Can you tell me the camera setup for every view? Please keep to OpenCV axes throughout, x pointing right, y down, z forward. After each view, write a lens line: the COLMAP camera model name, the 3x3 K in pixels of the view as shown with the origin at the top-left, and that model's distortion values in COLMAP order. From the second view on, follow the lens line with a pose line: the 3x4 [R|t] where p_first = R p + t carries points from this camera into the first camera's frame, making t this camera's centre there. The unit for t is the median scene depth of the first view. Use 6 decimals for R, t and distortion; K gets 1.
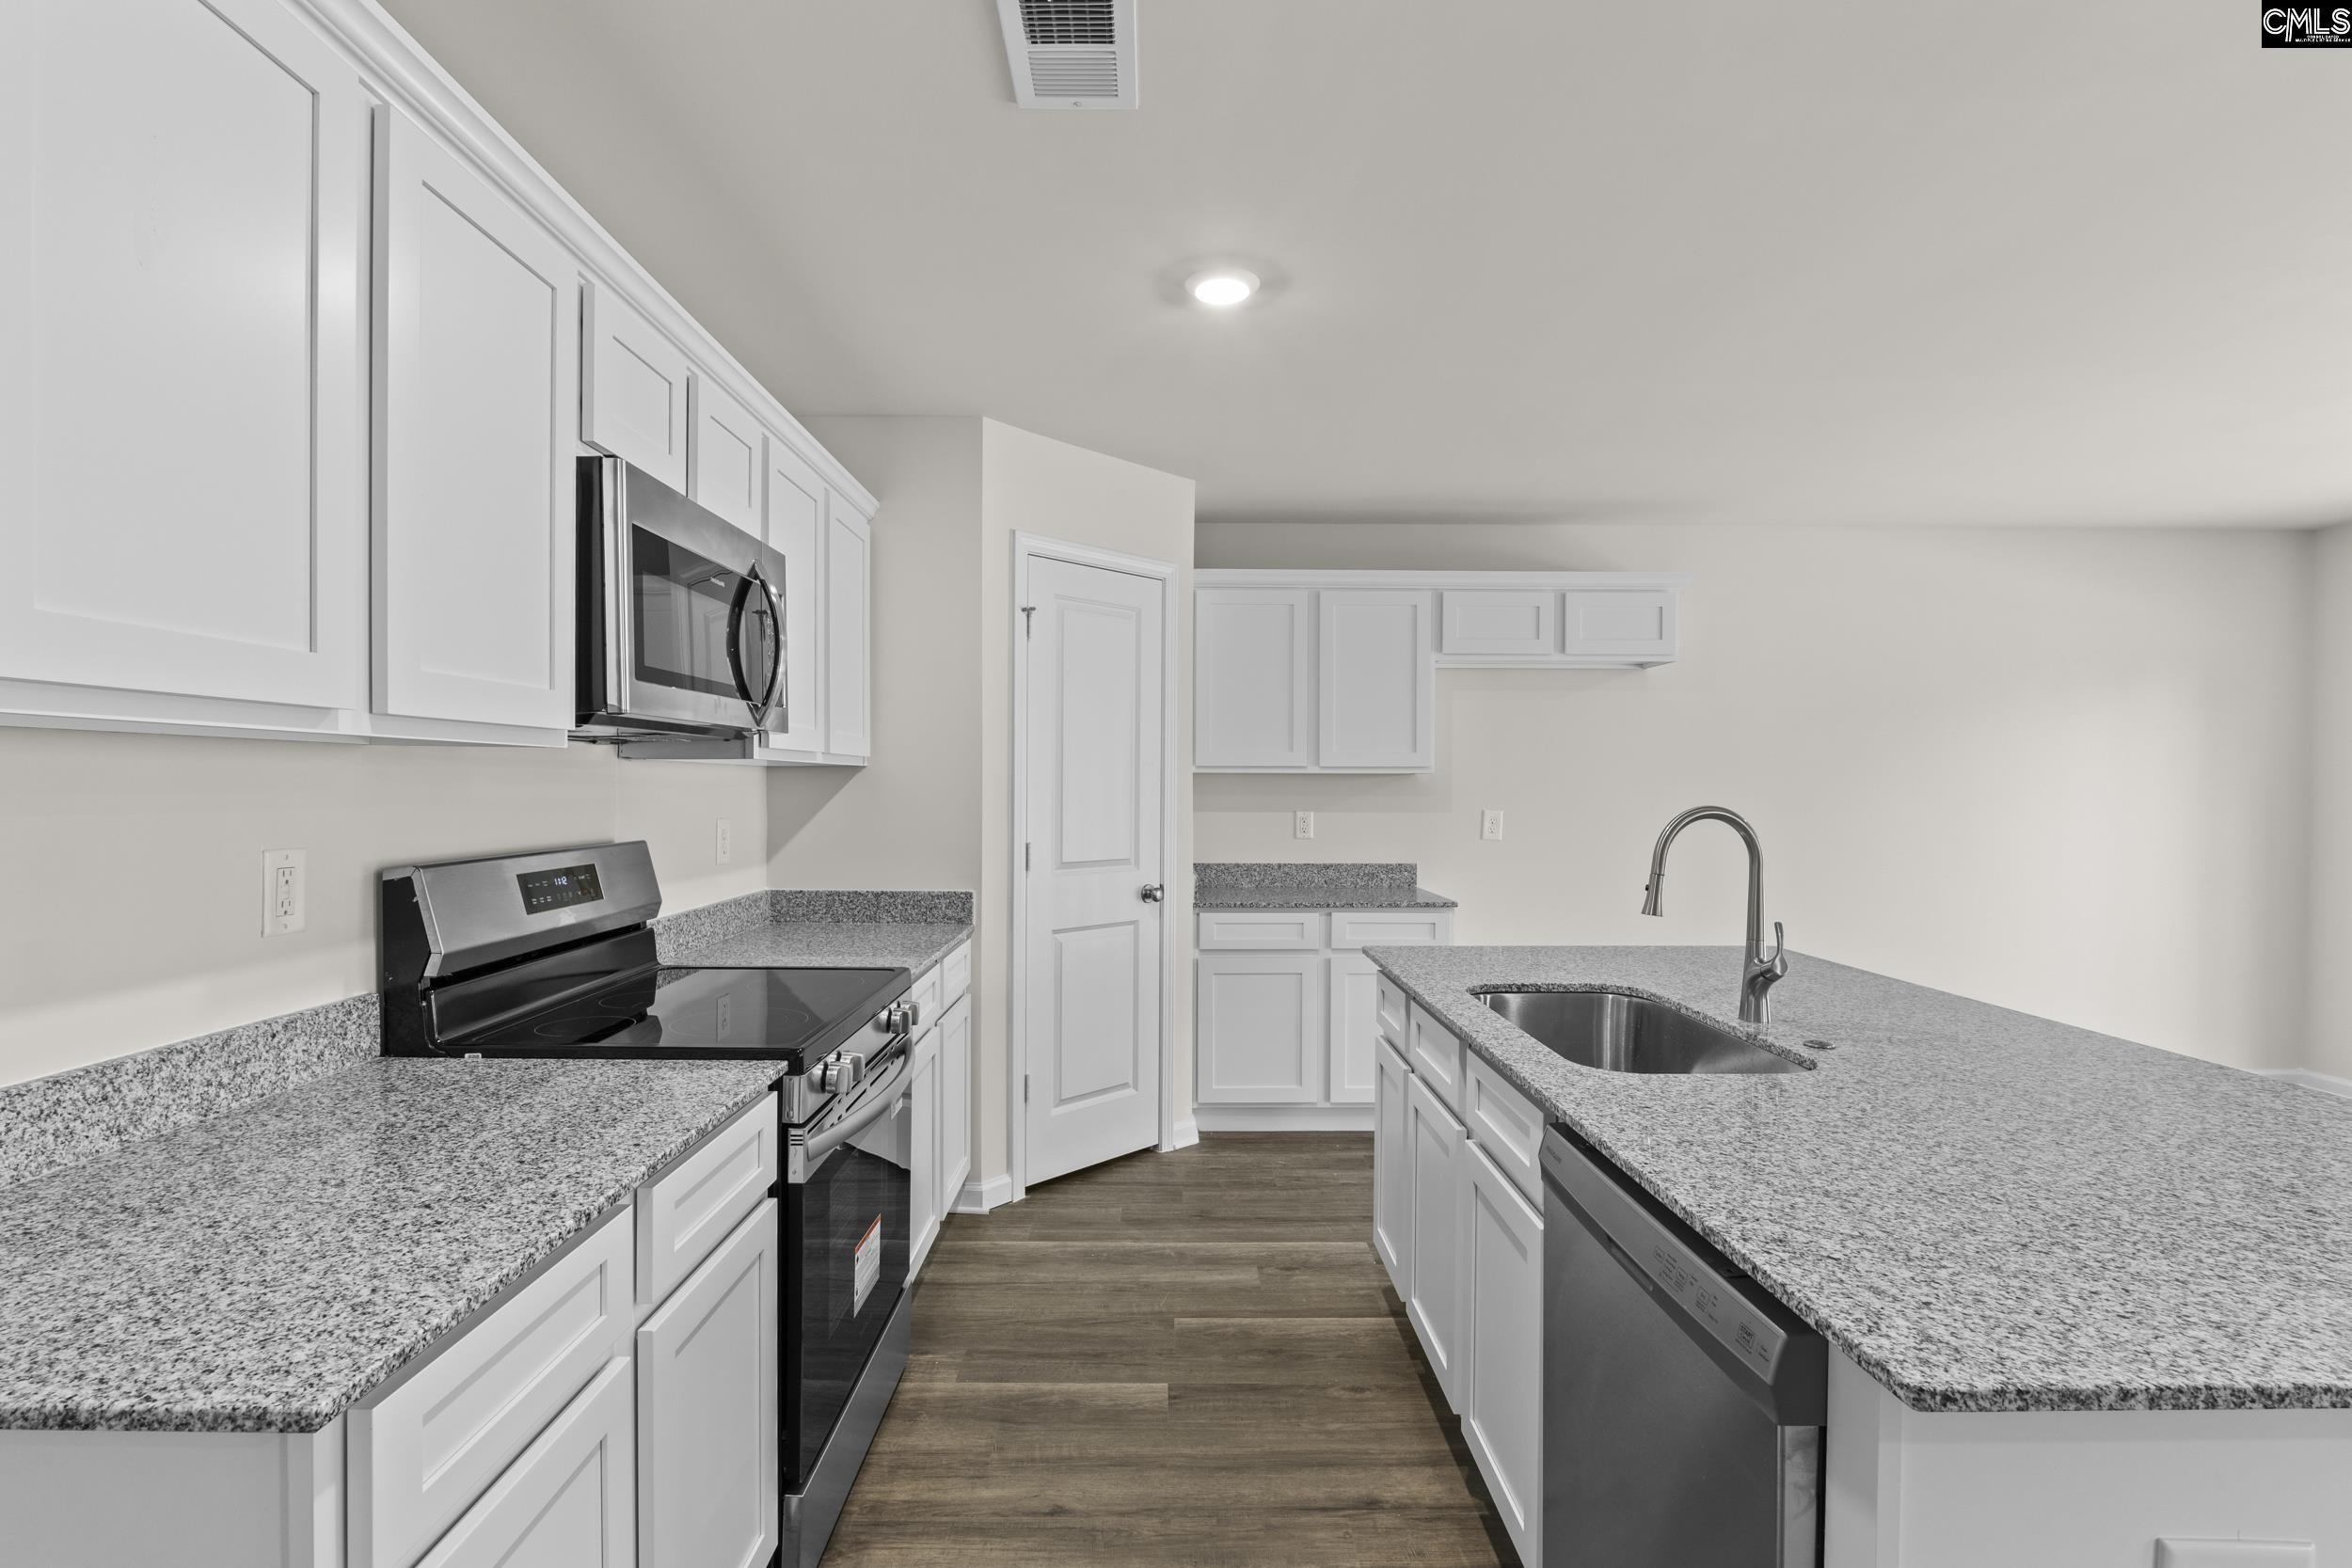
lens RADIAL K [[1104.3, 0, 1176.0], [0, 1104.3, 784.0], [0, 0, 1]] dist [-0.002570, -0.000377]
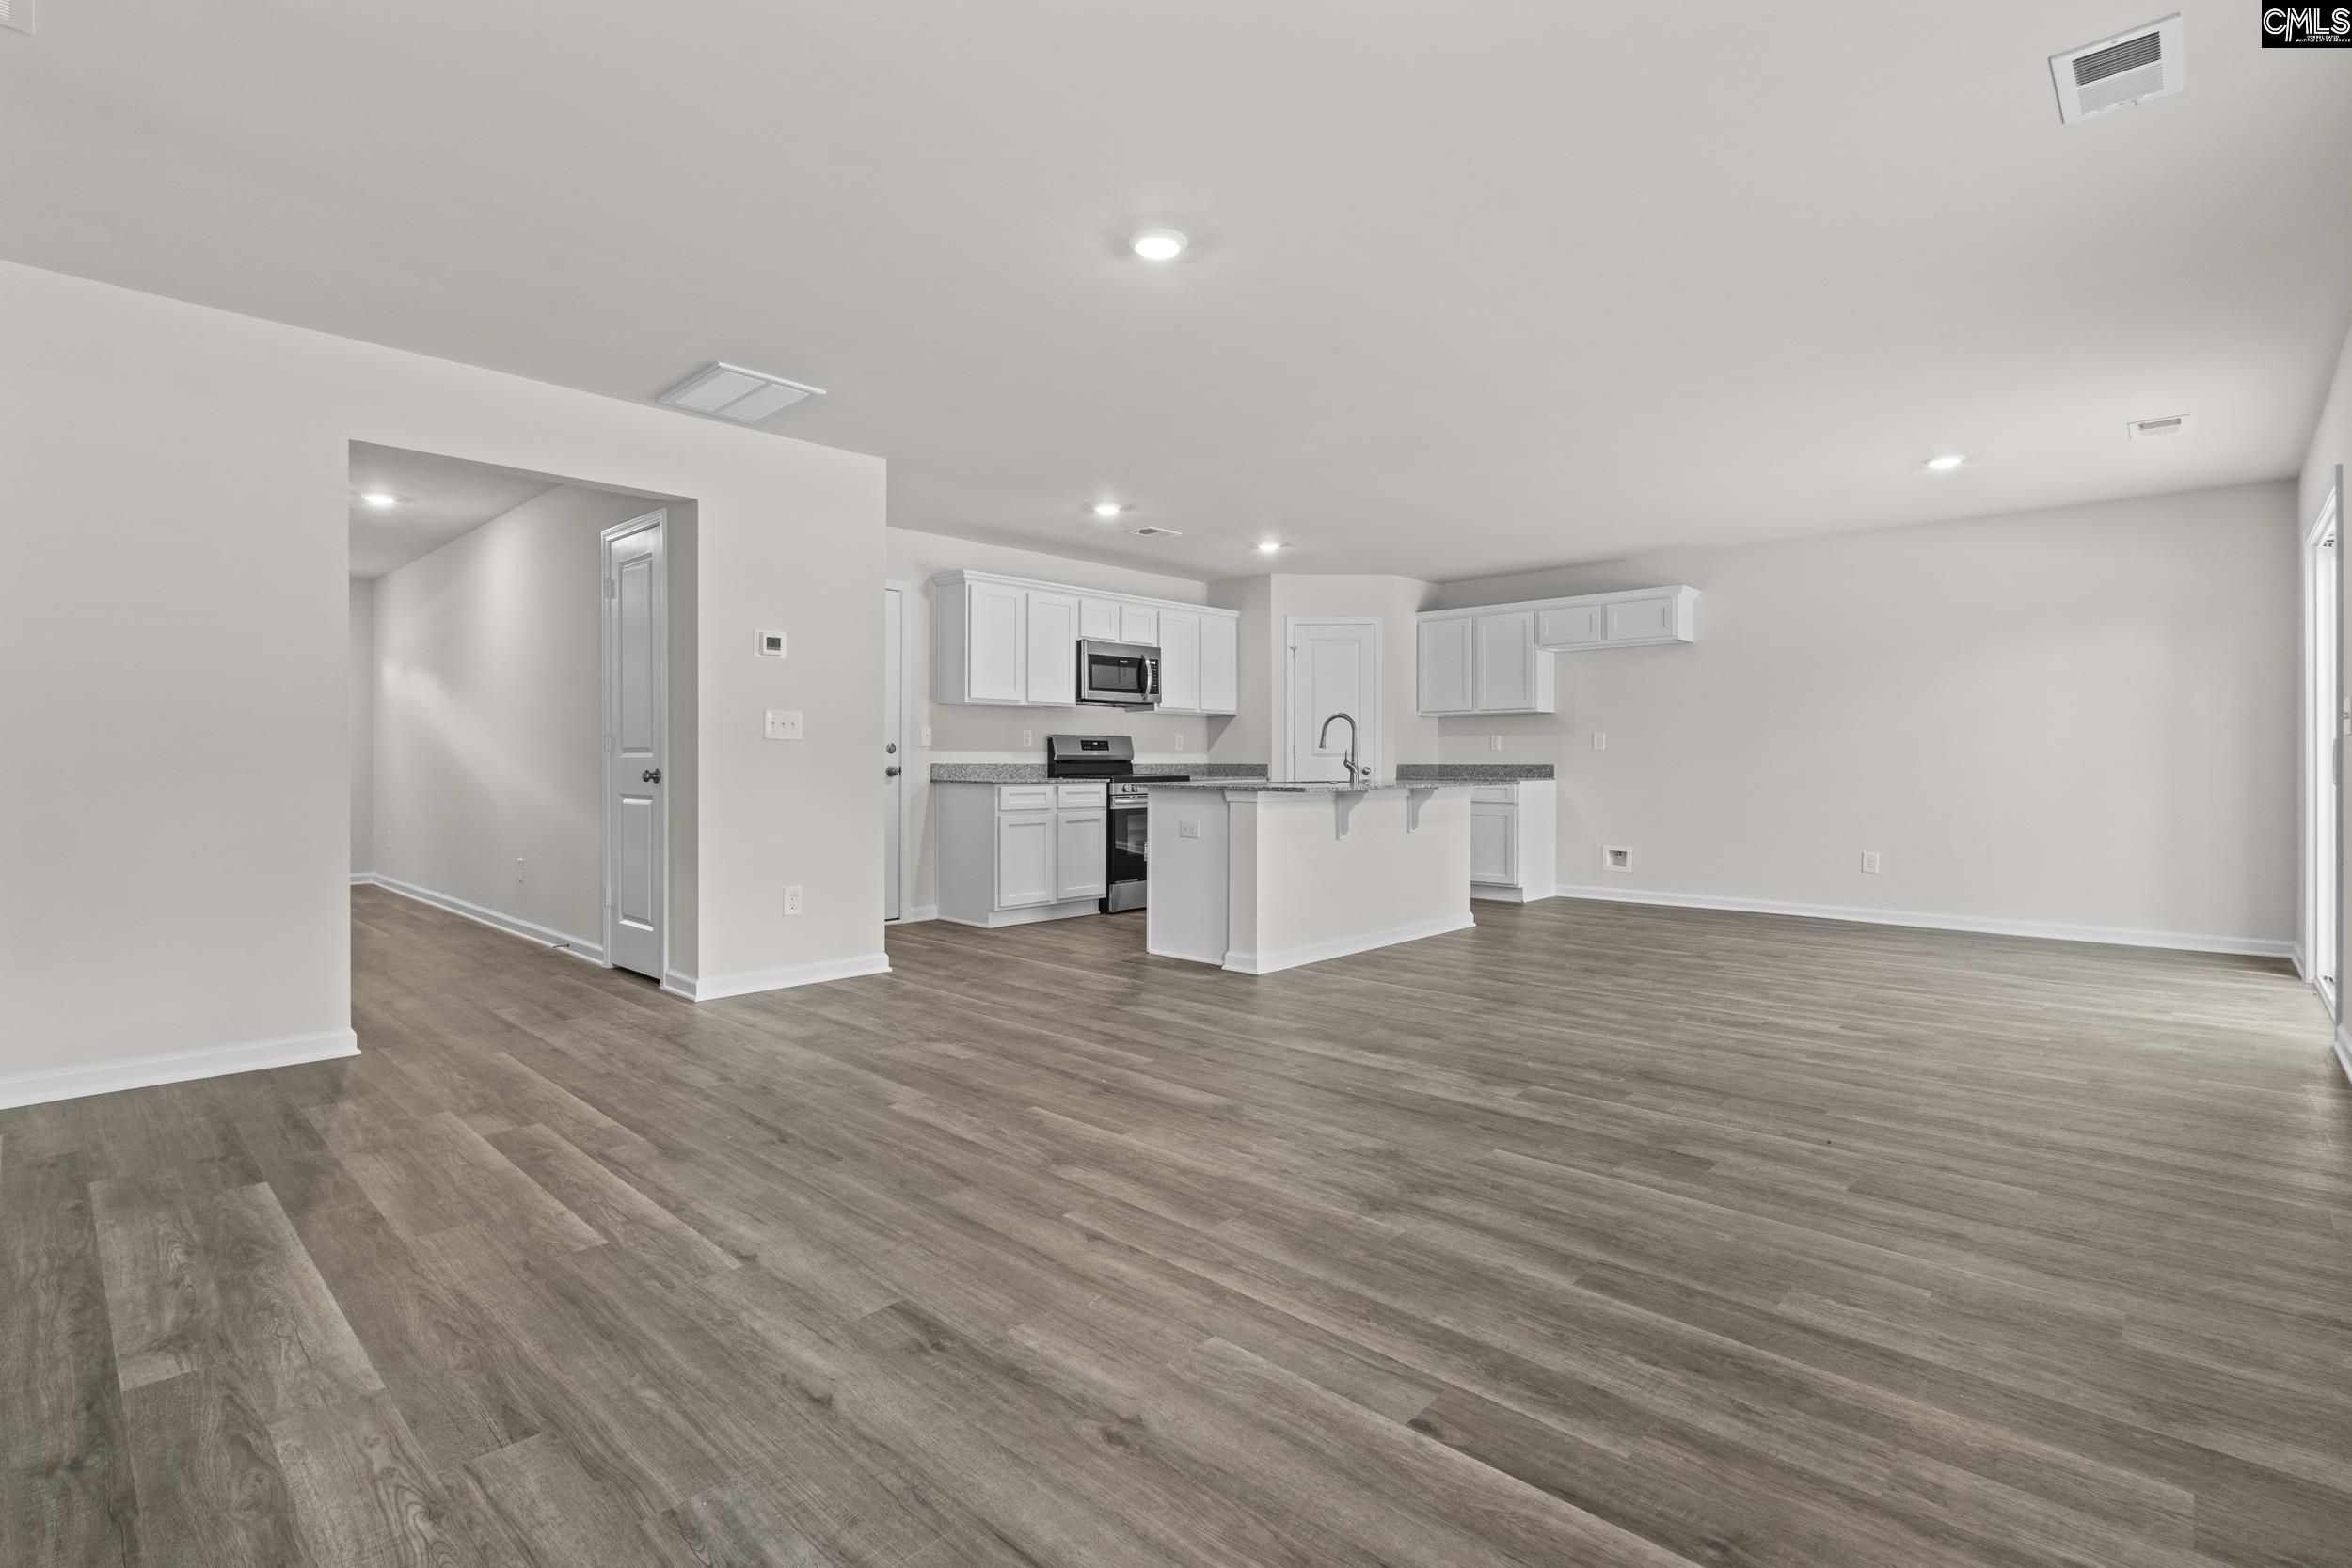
lens RADIAL K [[1089.8, 0, 1166.1], [0, 1089.8, 769.6], [0, 0, 1]] dist [-0.003066, -0.000558]
pose [[0.716281, 0.002234, -0.697808, 1.374239], [0.003643, 0.999969, 0.006941, 0.093510], [0.697803, -0.007514, 0.716251, -0.930050]]
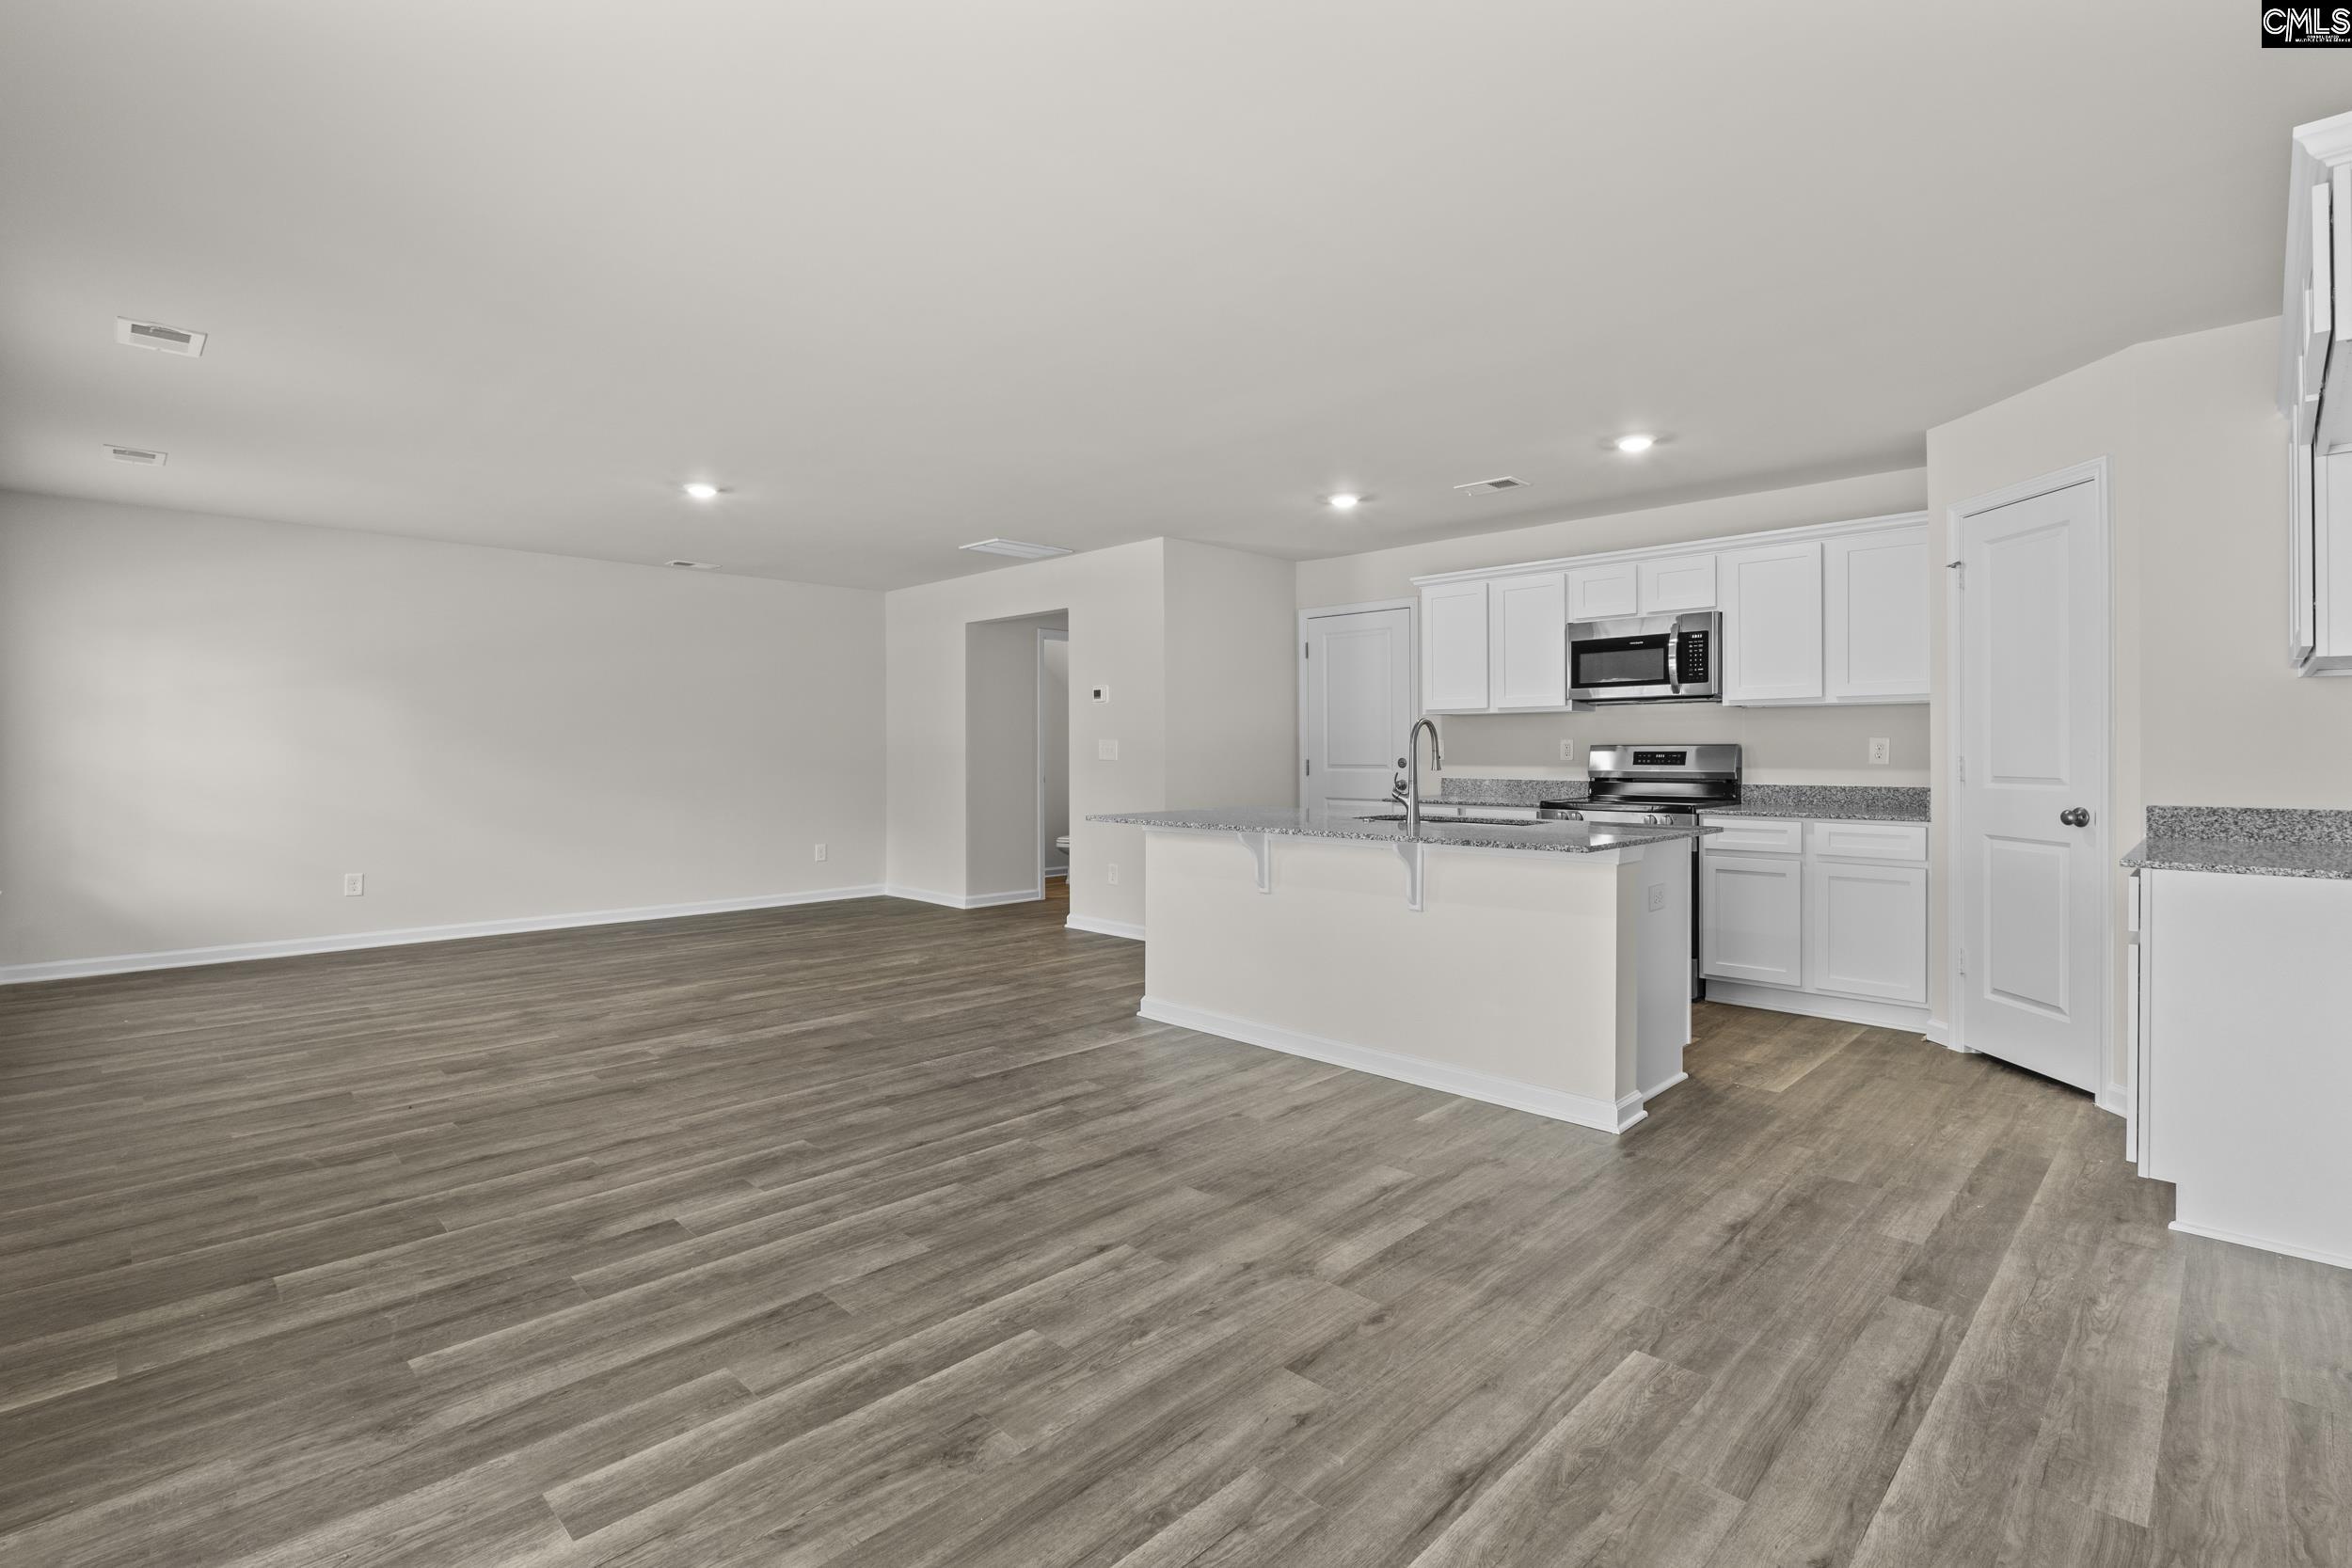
lens RADIAL K [[1082.7, 0, 1178.1], [0, 1082.7, 750.4], [0, 0, 1]] dist [-0.002551, -0.000426]
pose [[-0.713863, -0.003090, -0.700278, 1.355220], [0.000019, 0.999990, -0.004432, 0.053706], [0.700285, -0.003178, -0.713856, 1.290142]]
